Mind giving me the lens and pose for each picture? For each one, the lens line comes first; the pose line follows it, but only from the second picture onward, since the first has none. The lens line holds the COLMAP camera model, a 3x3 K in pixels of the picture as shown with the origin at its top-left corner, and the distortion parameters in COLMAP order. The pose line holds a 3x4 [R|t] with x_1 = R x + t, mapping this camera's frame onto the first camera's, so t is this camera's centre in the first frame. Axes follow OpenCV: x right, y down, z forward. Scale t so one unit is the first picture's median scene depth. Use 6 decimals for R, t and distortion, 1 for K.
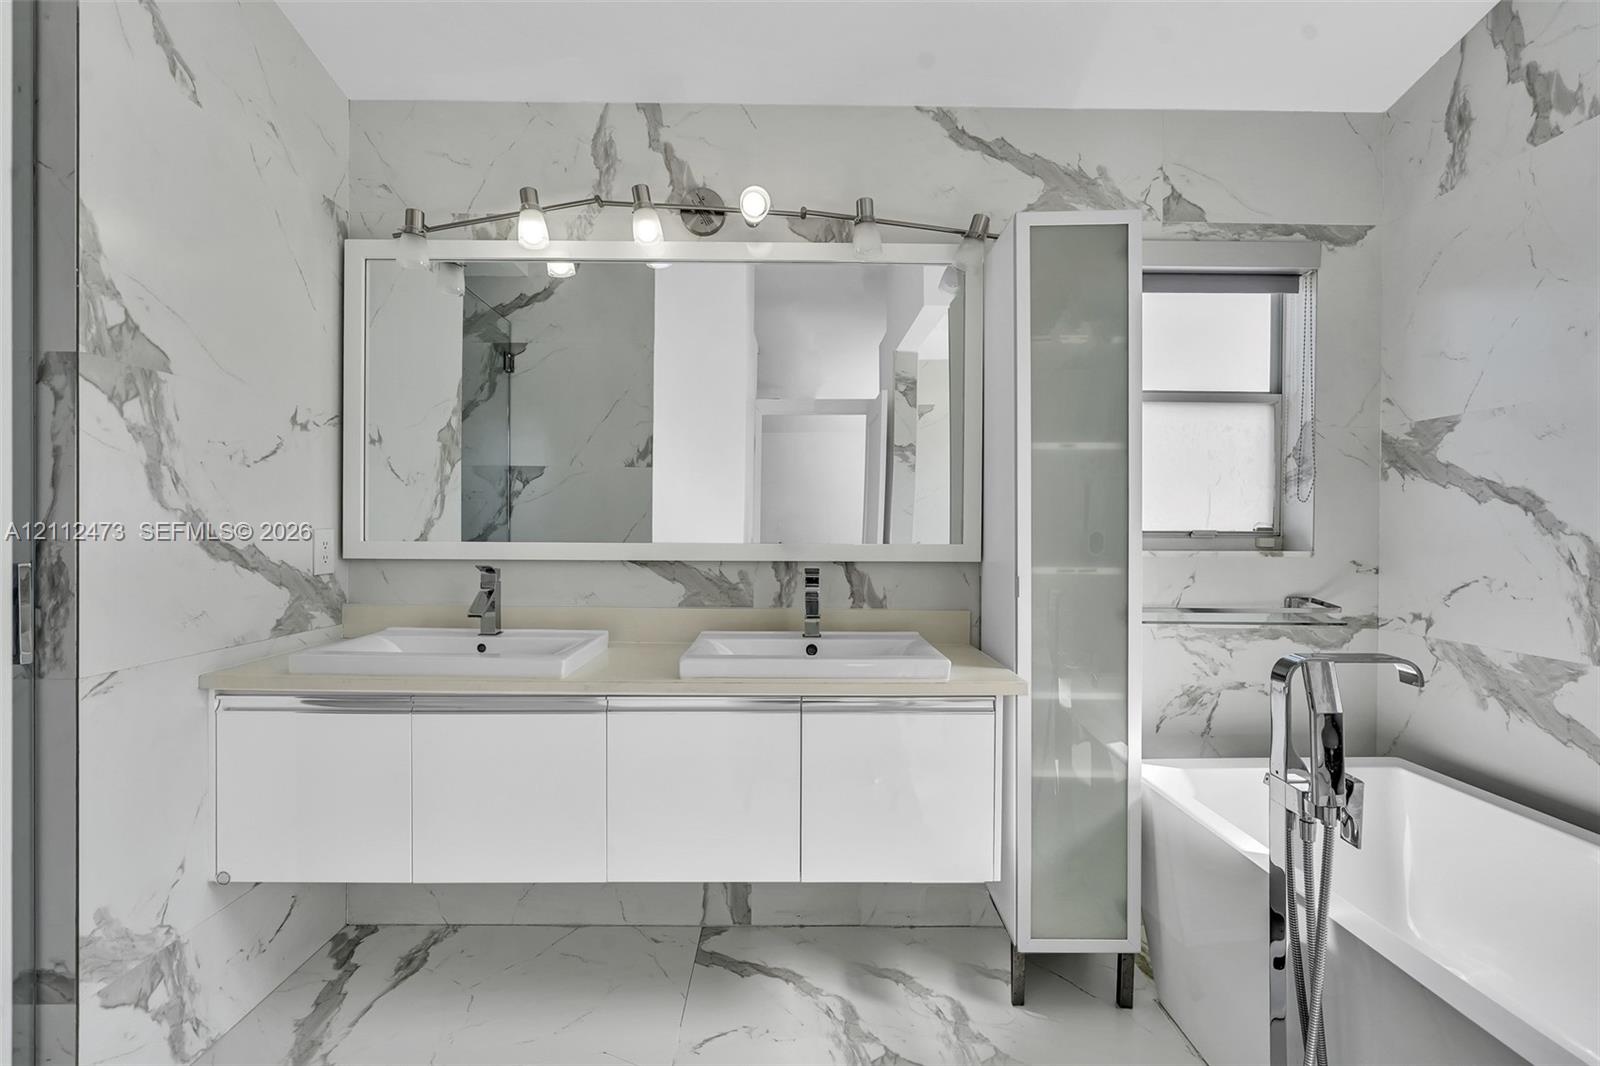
lens RADIAL K [[723.3, 0, 804.0], [0, 723.3, 532.5], [0, 0, 1]] dist [-0.003519, 0.001889]
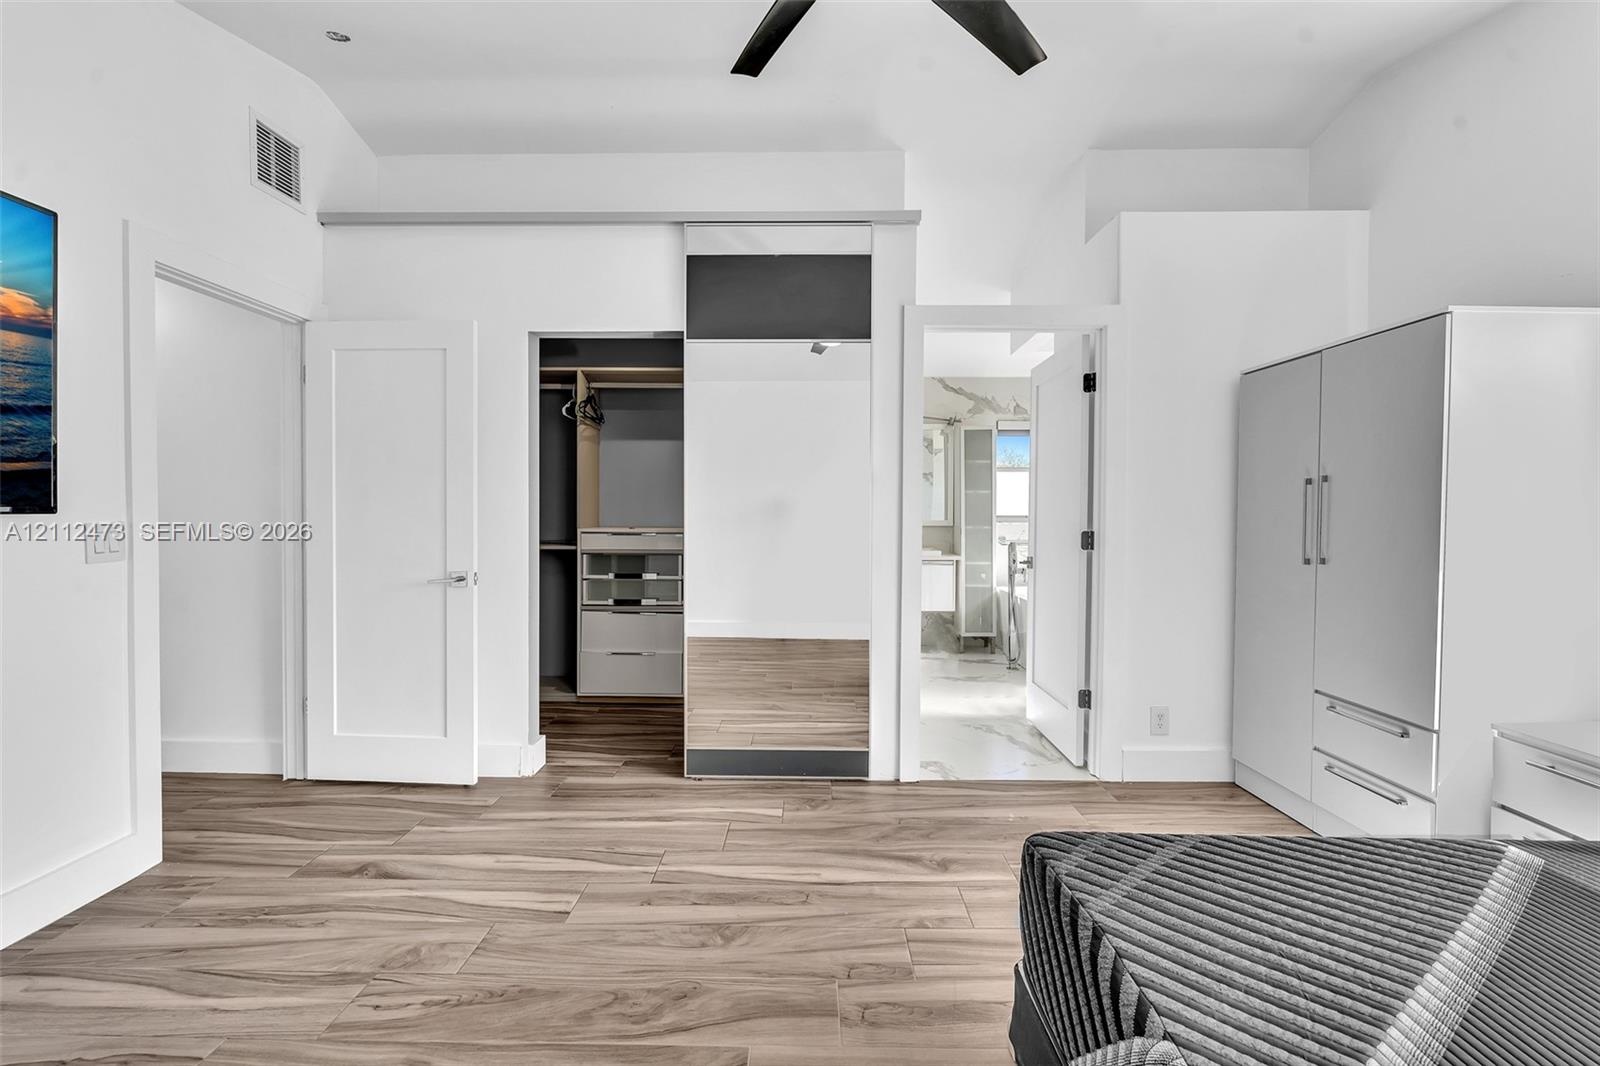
lens RADIAL K [[723.3, 0, 801.1], [0, 723.3, 524.1], [0, 0, 1]] dist [-0.003519, 0.001889]
pose [[0.999558, -0.001817, -0.029683, -0.315279], [0.002028, 0.999973, 0.007084, 0.011259], [0.029669, -0.007141, 0.999534, -2.111917]]
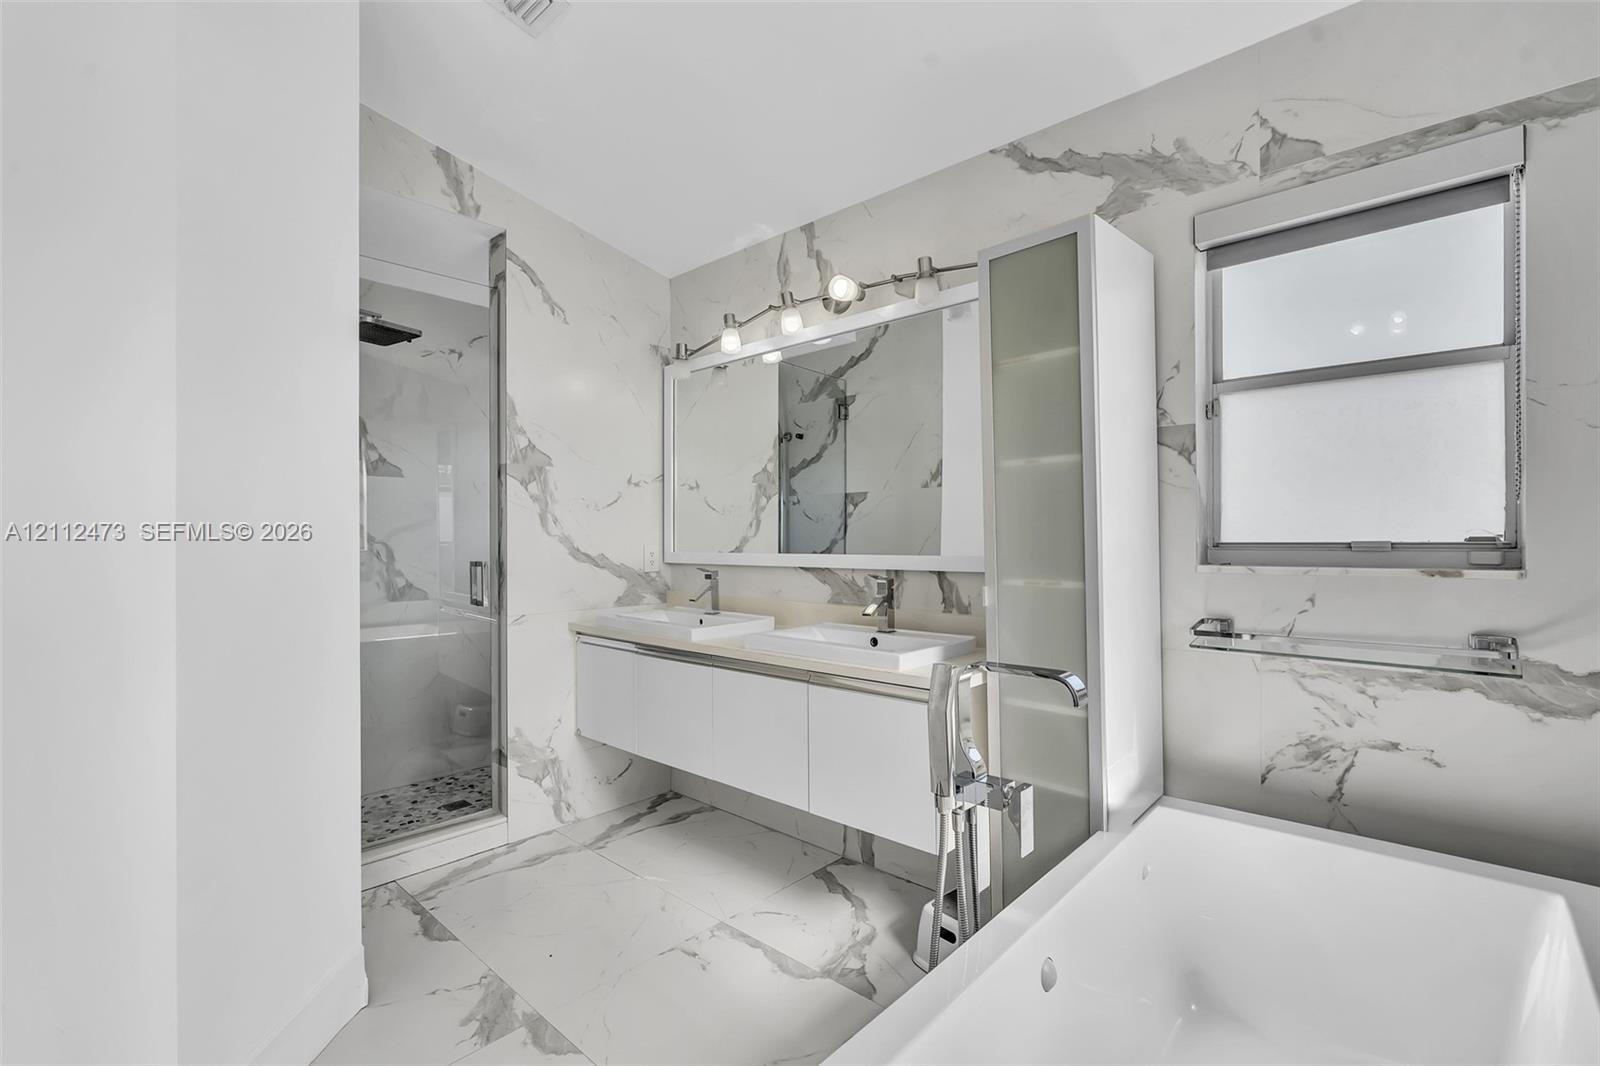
lens RADIAL K [[723.3, 0, 794.2], [0, 723.3, 536.4], [0, 0, 1]] dist [-0.003519, 0.001889]
pose [[0.725873, -0.011392, -0.687734, 0.683133], [0.005613, 0.999928, -0.010638, -0.003837], [0.687806, 0.003862, 0.725884, 0.018662]]
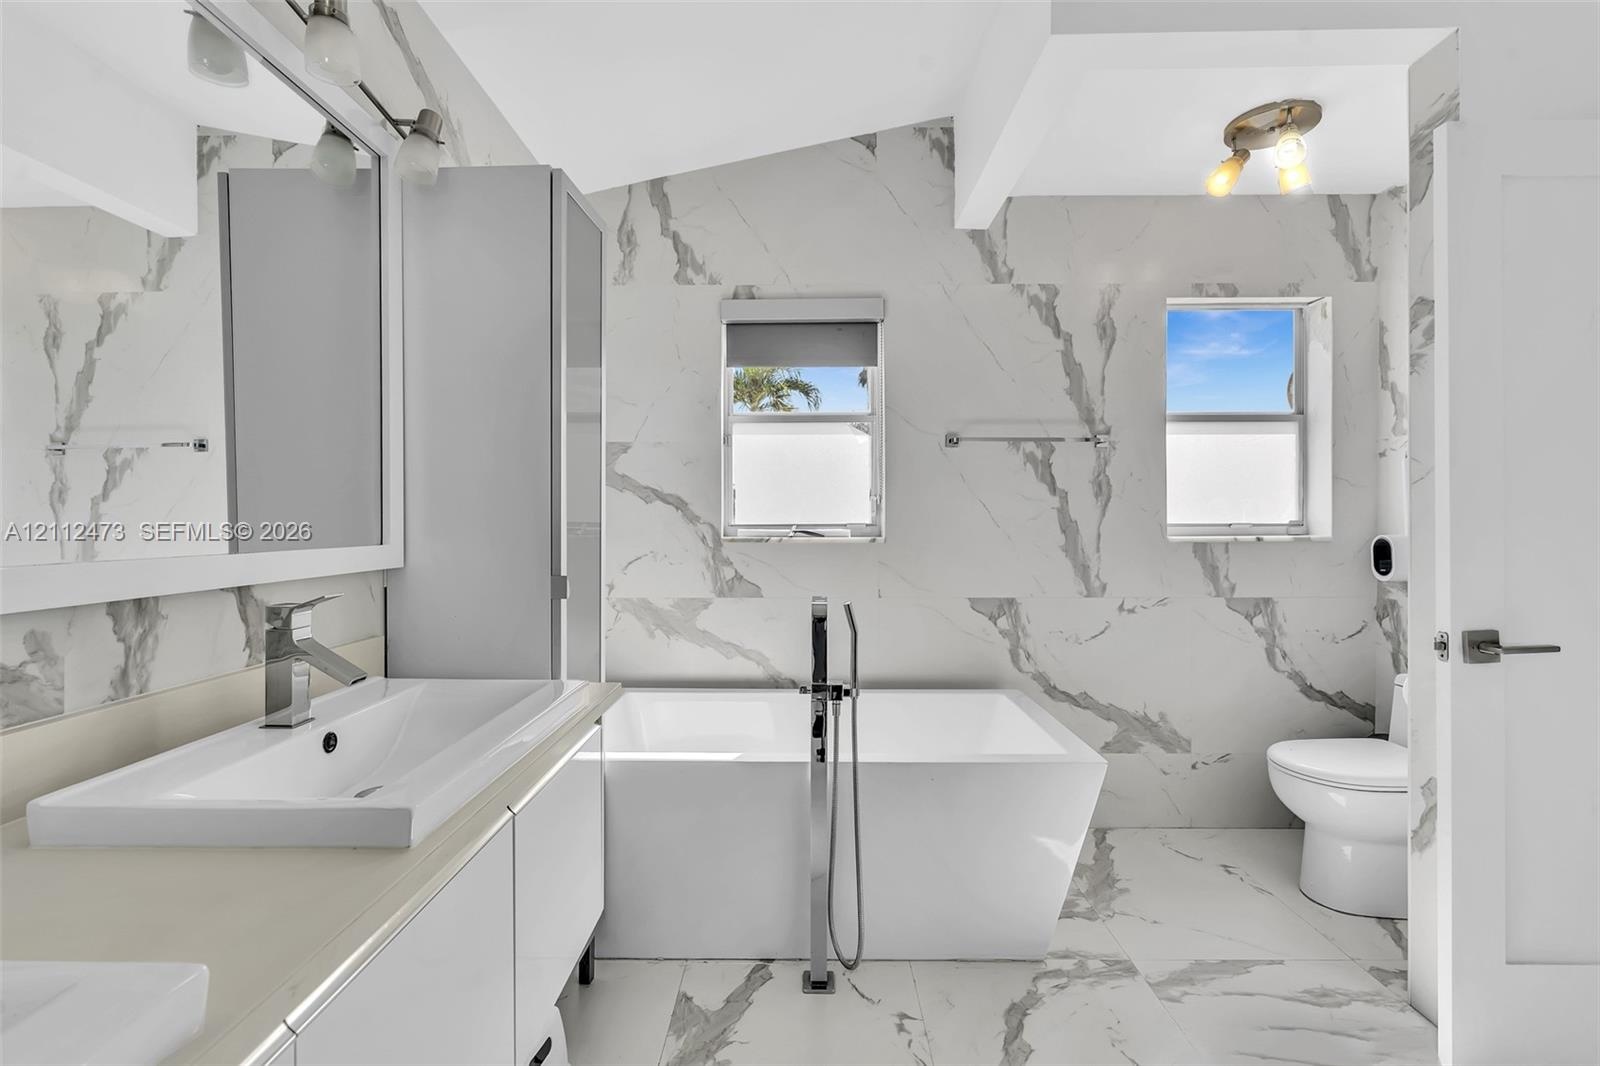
lens RADIAL K [[723.3, 0, 802.2], [0, 723.3, 522.5], [0, 0, 1]] dist [-0.003519, 0.001889]
pose [[0.034107, -0.011184, 0.999356, -0.494785], [0.006558, 0.999918, 0.010967, -0.012972], [-0.999397, 0.006180, 0.034178, 0.547065]]
